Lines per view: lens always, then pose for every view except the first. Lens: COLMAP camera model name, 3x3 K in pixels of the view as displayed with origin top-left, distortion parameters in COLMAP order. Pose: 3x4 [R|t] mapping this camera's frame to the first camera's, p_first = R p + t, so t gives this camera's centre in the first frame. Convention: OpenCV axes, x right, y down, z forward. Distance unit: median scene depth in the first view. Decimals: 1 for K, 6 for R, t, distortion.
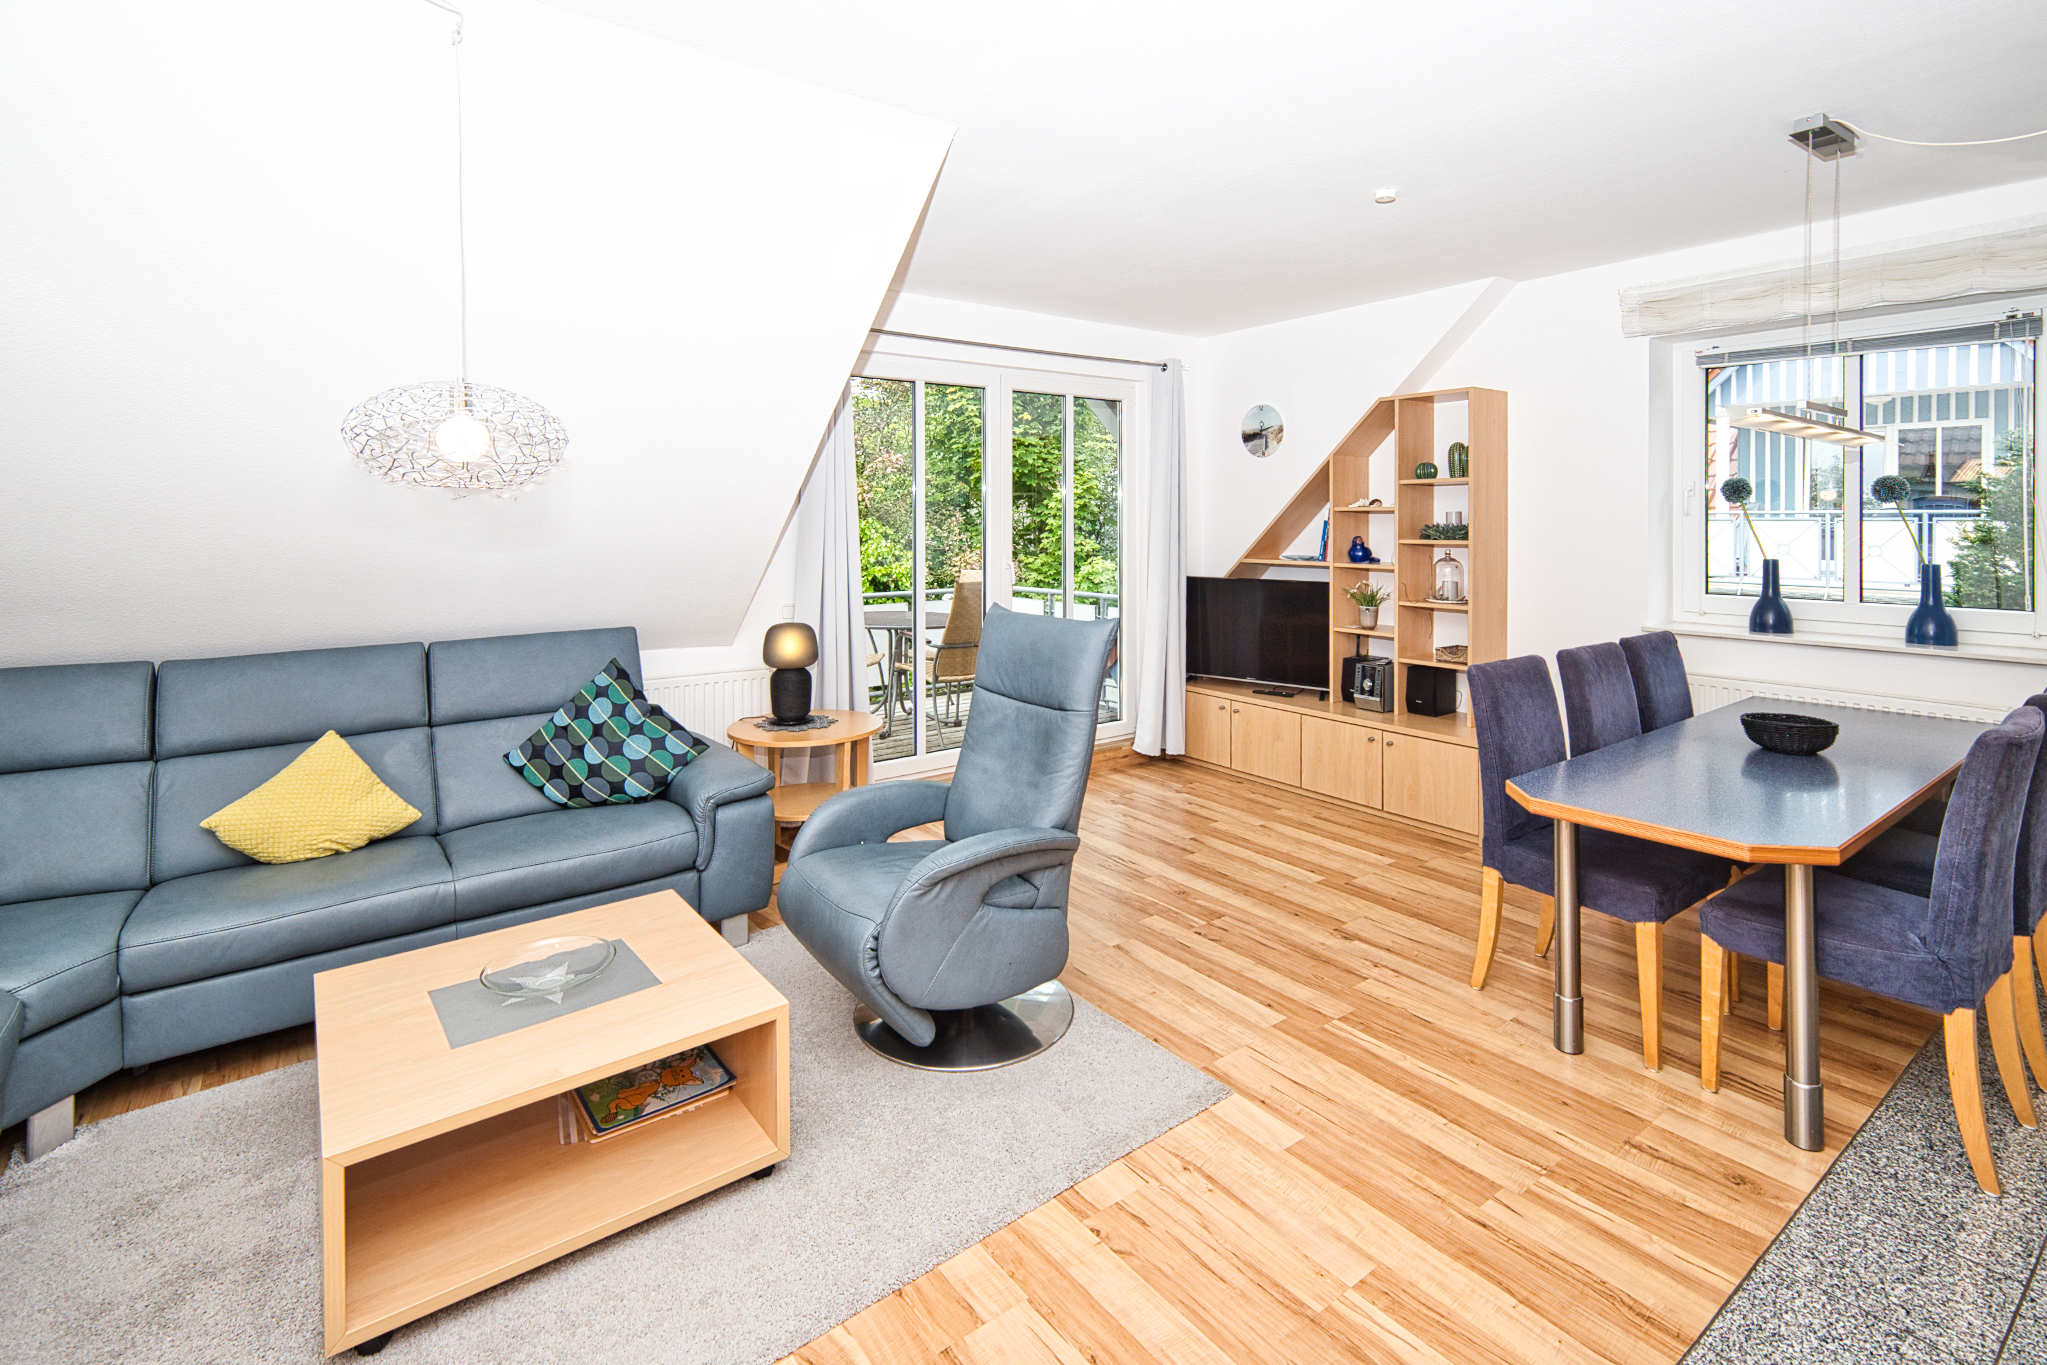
lens RADIAL K [[953.8, 0, 1039.5], [0, 953.8, 669.0], [0, 0, 1]] dist [0.001234, -0.000101]
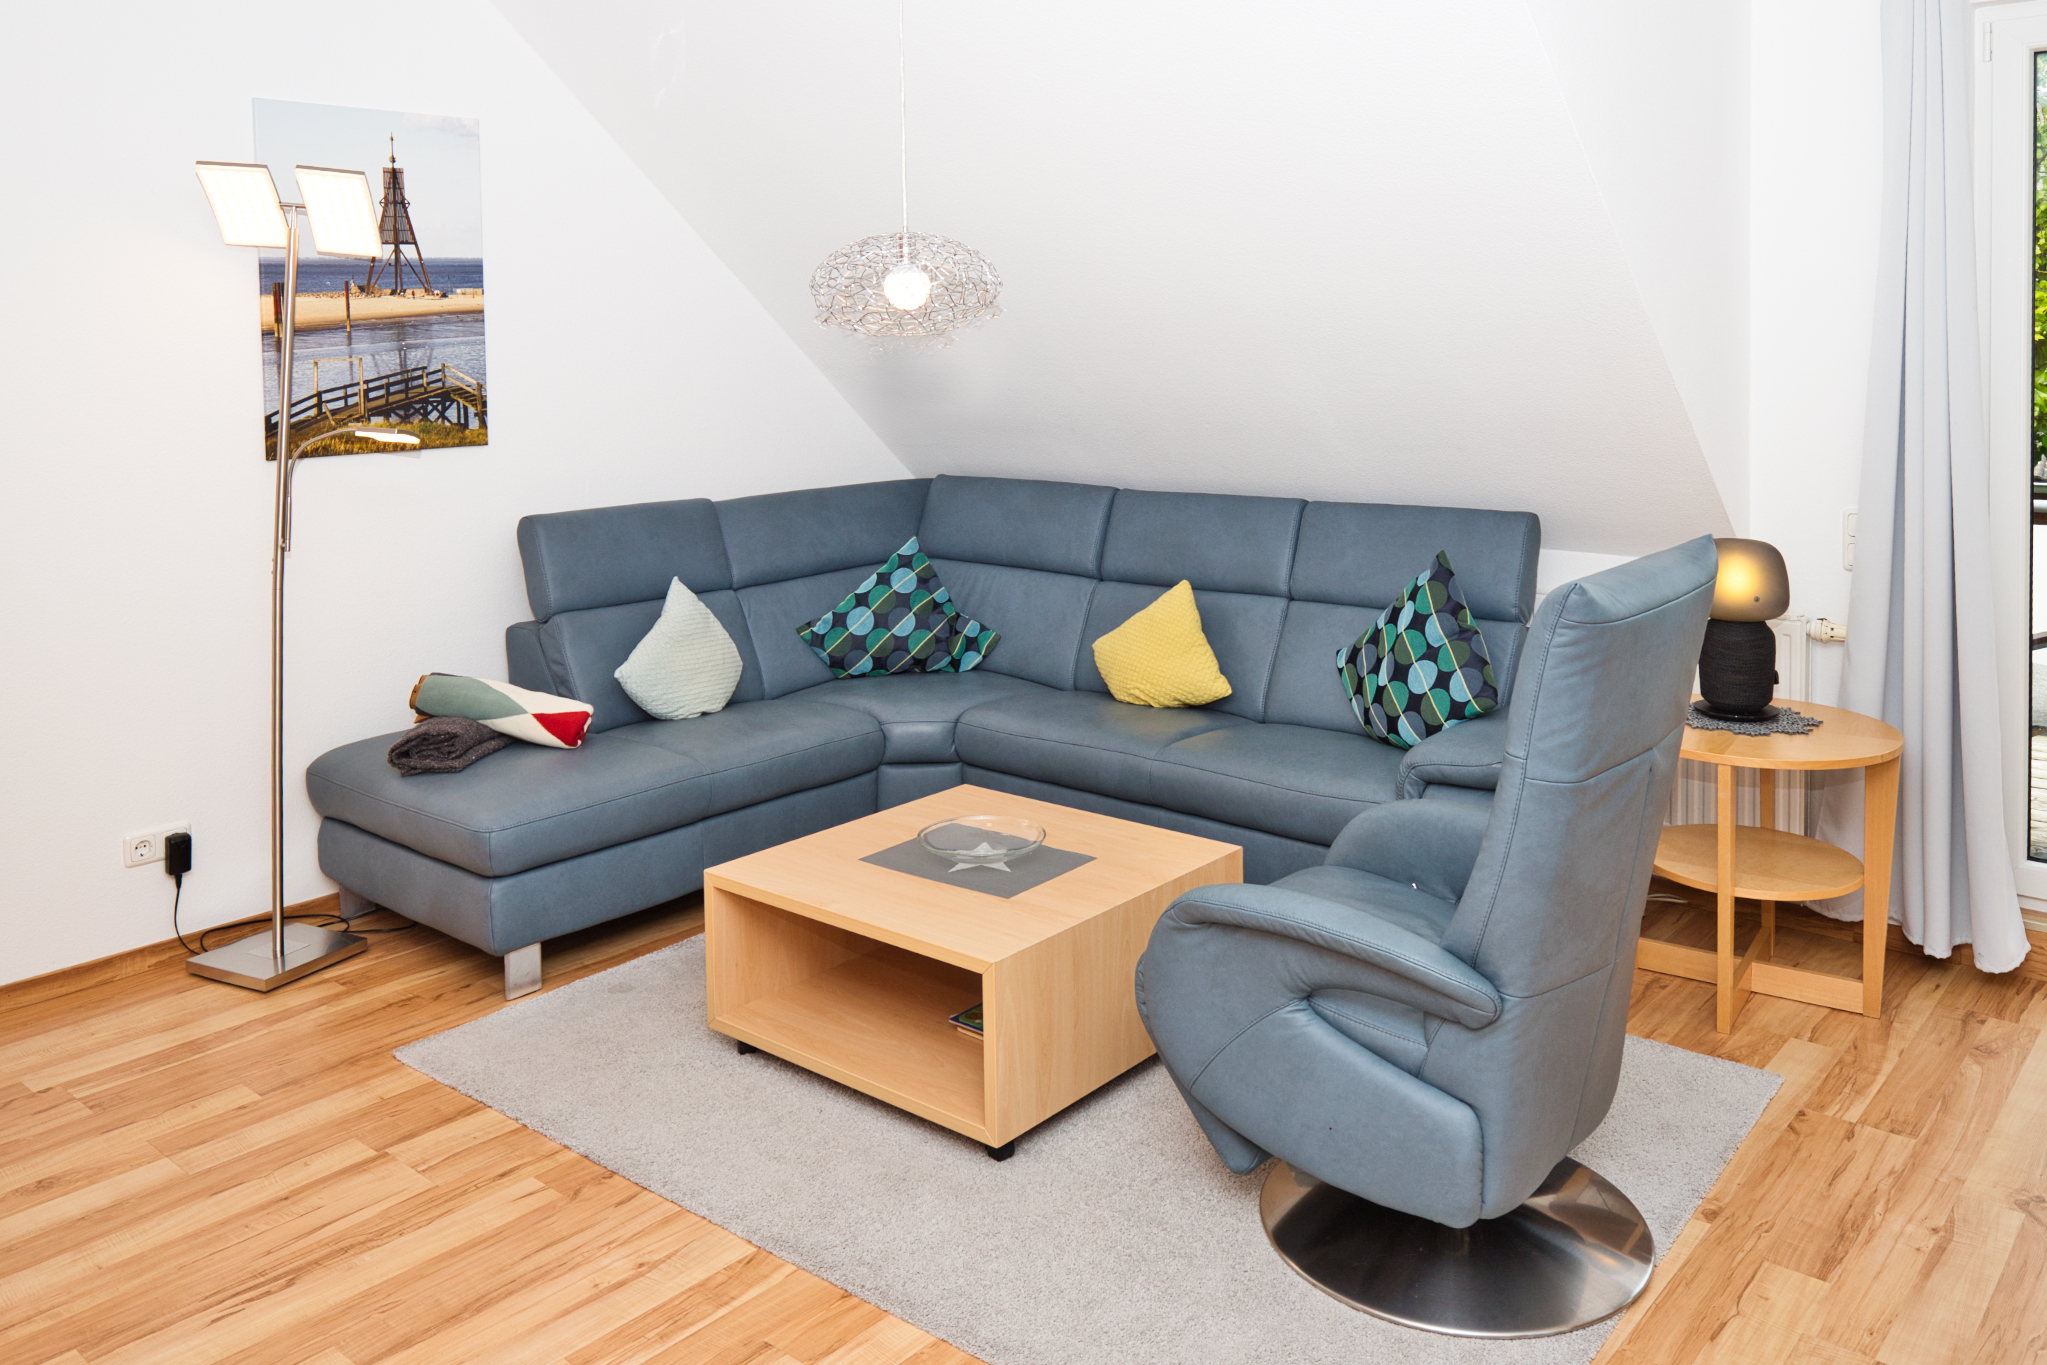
lens RADIAL K [[1532.5, 0, 1023.5], [0, 1532.5, 682.5], [0, 0, 1]] dist [0.046383, -0.001368]
pose [[0.213990, 0.216409, -0.952562, 0.688021], [-0.136973, 0.972164, 0.190092, -0.103883], [0.967185, 0.089797, 0.237676, 0.491269]]
